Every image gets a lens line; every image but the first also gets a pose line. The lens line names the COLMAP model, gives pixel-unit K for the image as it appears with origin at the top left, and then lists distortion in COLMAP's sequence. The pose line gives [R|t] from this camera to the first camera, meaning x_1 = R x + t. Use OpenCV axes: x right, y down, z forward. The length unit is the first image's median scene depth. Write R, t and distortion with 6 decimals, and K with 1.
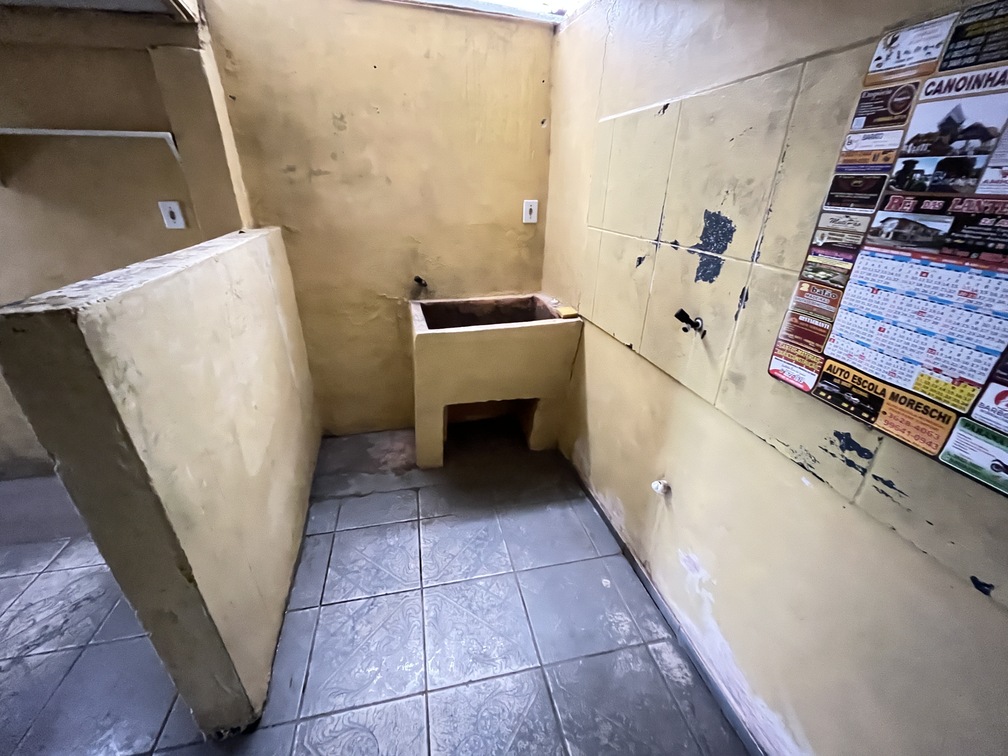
lens RADIAL K [[422.7, 0, 504.0], [0, 422.7, 378.0], [0, 0, 1]] dist [-0.001854, -0.000268]
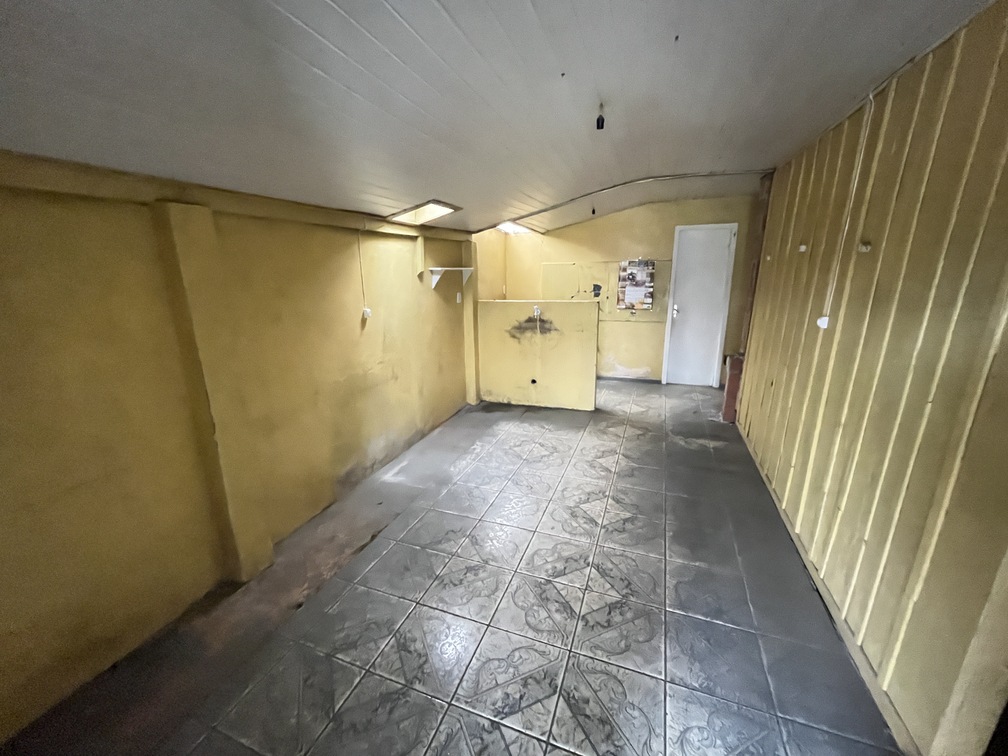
lens RADIAL K [[422.7, 0, 504.0], [0, 422.7, 378.0], [0, 0, 1]] dist [-0.001854, -0.000268]
pose [[0.538108, -0.194996, 0.820010, -5.980050], [0.363181, 0.931567, -0.016803, 0.476598], [-0.760618, 0.306854, 0.572102, -1.010990]]
